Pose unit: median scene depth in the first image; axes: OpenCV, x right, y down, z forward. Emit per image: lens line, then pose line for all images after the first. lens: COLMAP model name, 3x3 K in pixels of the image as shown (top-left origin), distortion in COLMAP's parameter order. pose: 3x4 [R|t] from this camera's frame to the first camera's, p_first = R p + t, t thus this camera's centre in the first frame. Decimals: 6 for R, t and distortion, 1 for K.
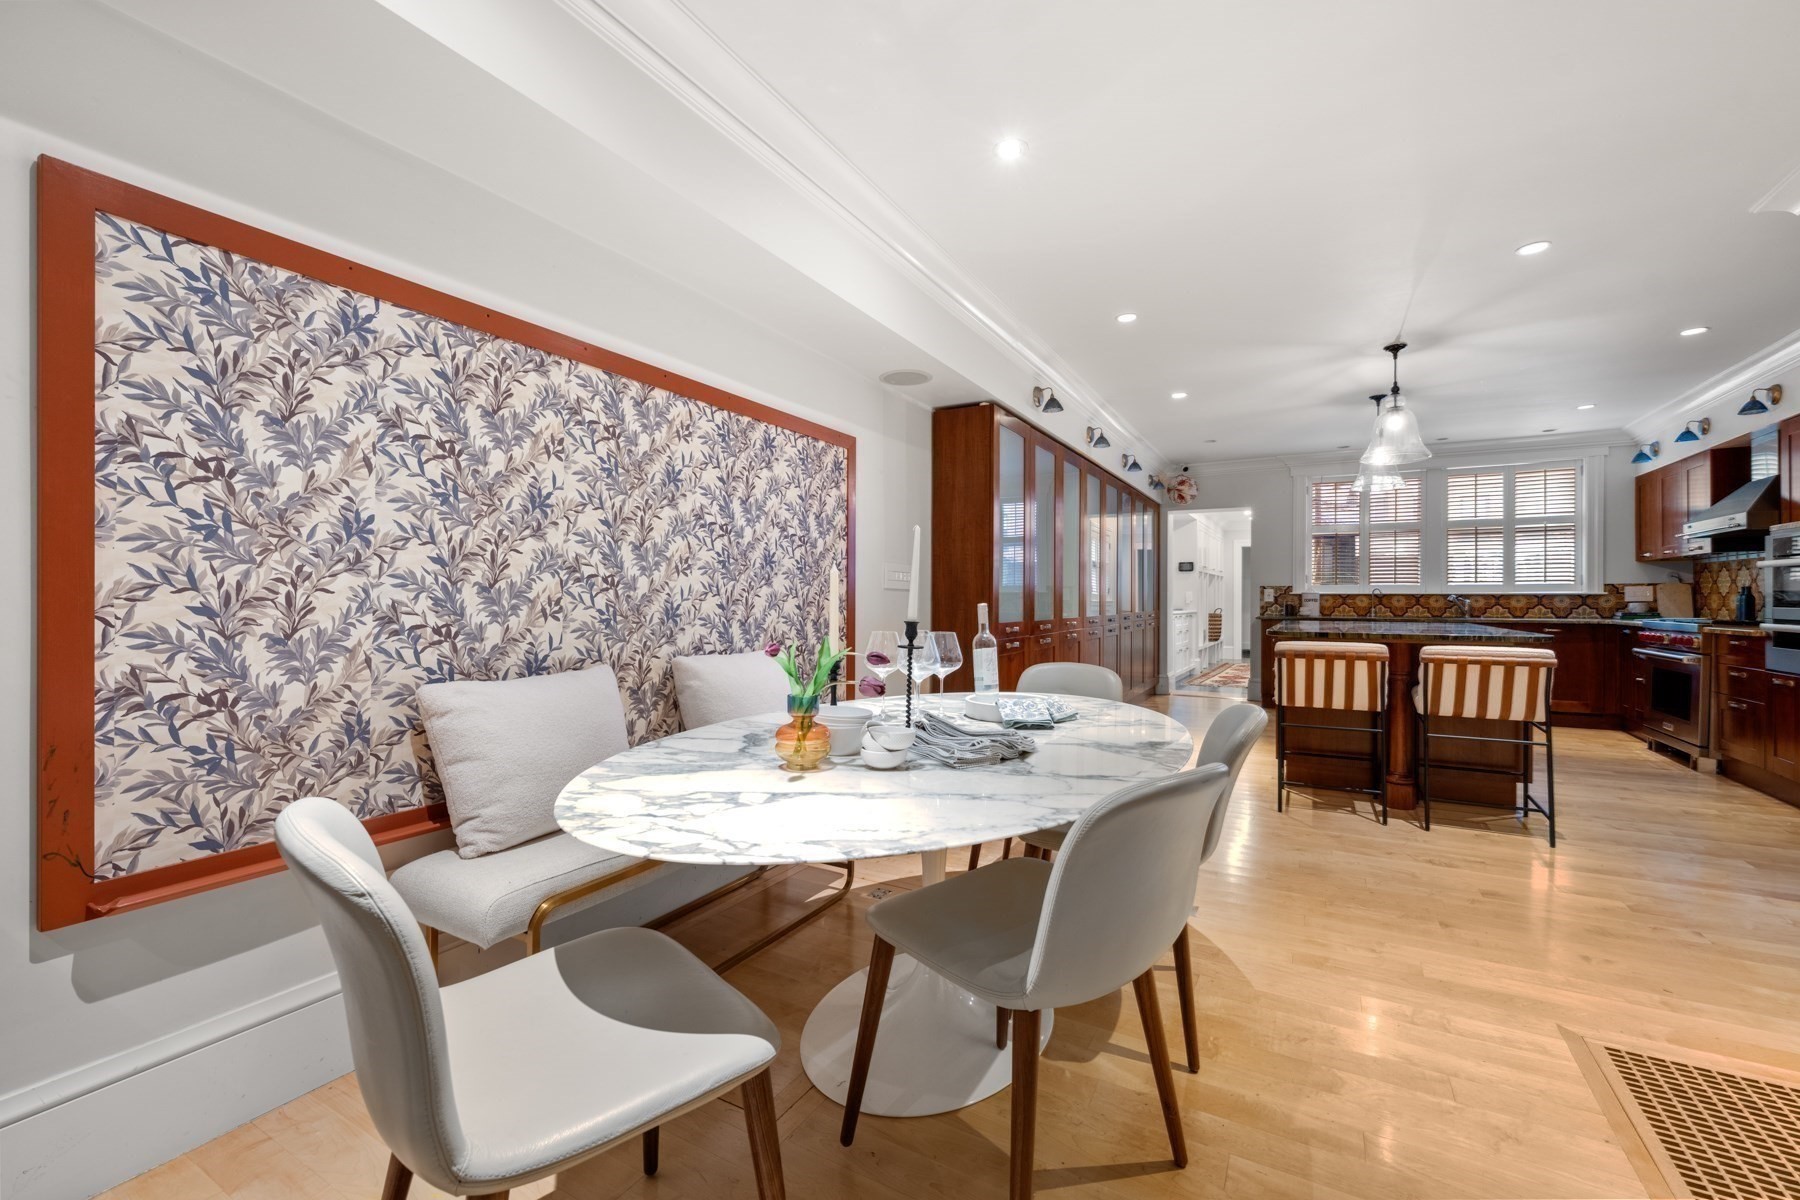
lens RADIAL K [[751.9, 0, 894.6], [0, 751.9, 597.3], [0, 0, 1]] dist [-0.000768, -0.000473]
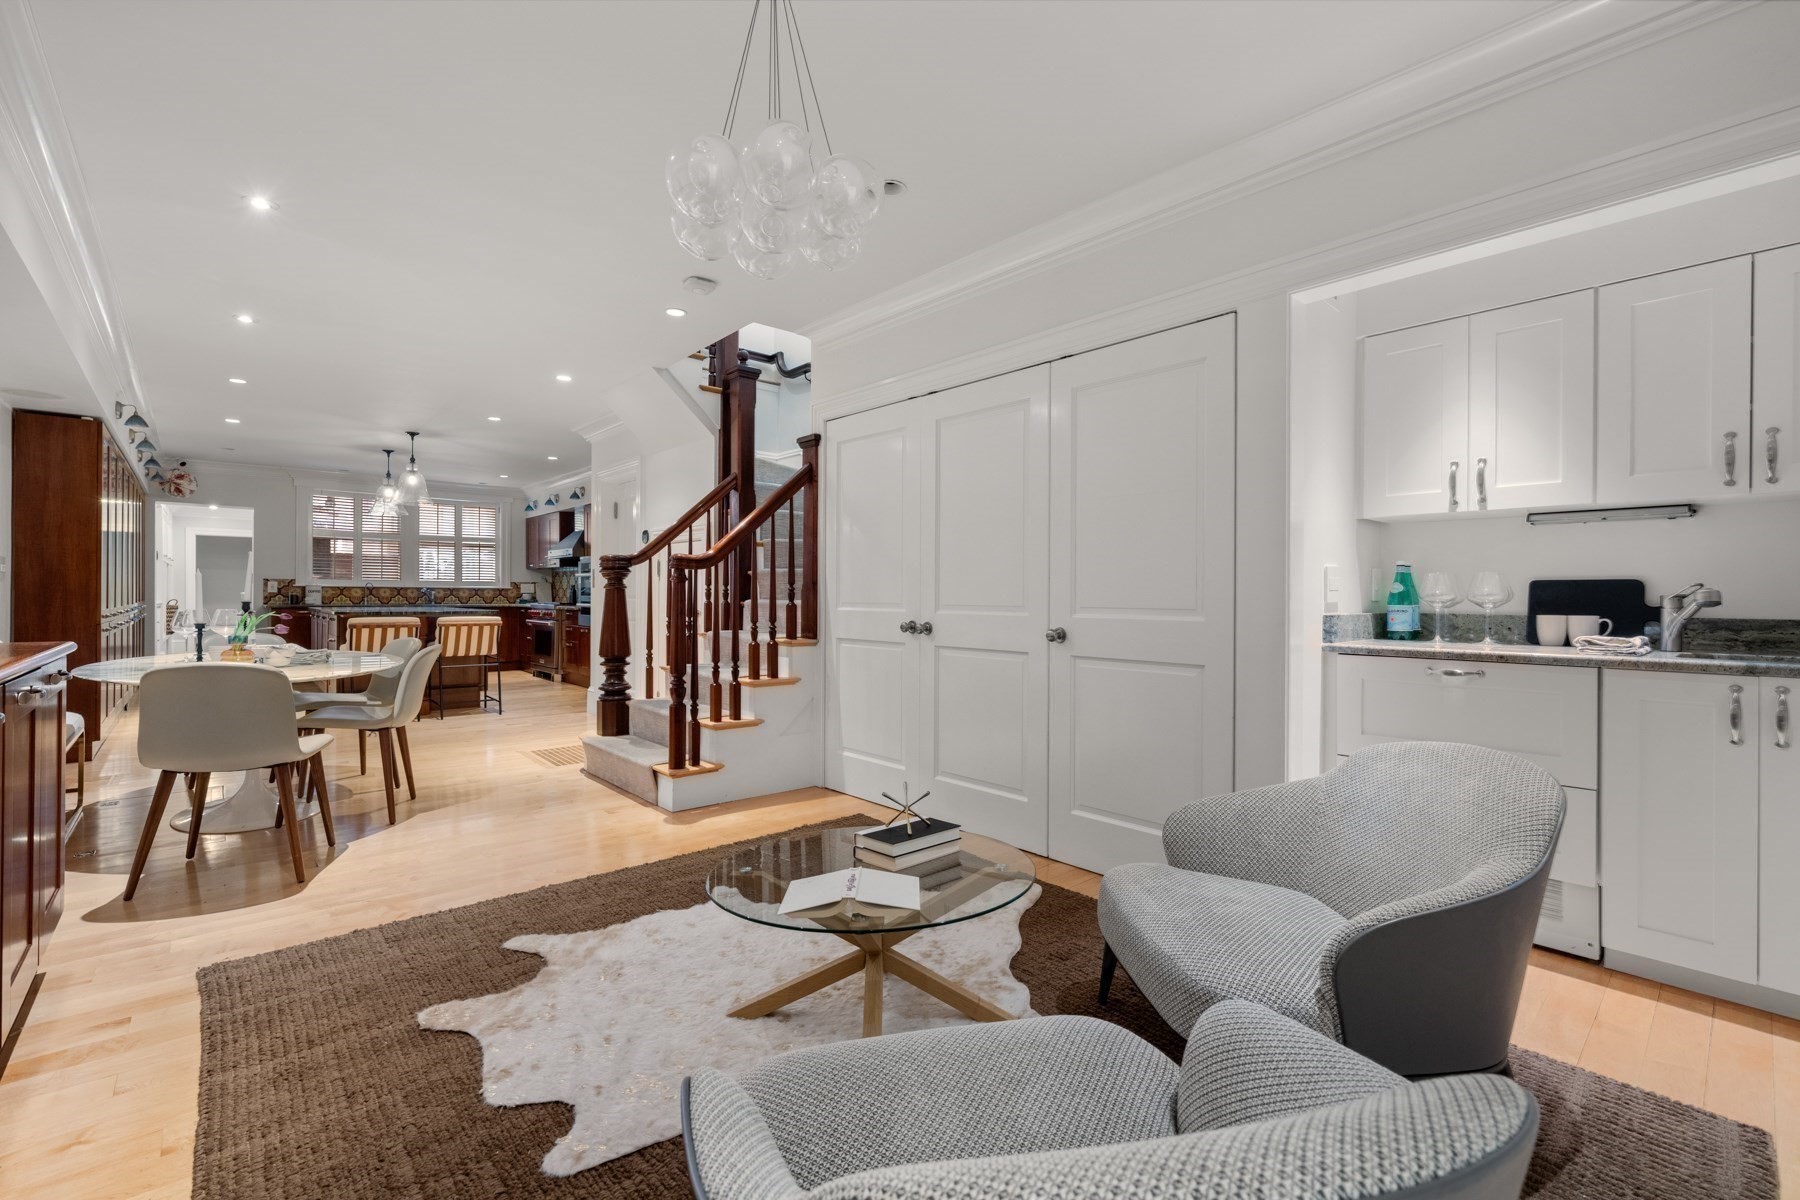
lens RADIAL K [[768.8, 0, 894.1], [0, 768.8, 604.7], [0, 0, 1]] dist [0.000672, 0.000087]
pose [[0.327425, -0.011971, 0.944801, -0.399640], [-0.007145, 0.999860, 0.015145, -0.000120], [-0.944850, -0.011709, 0.327293, -0.369519]]
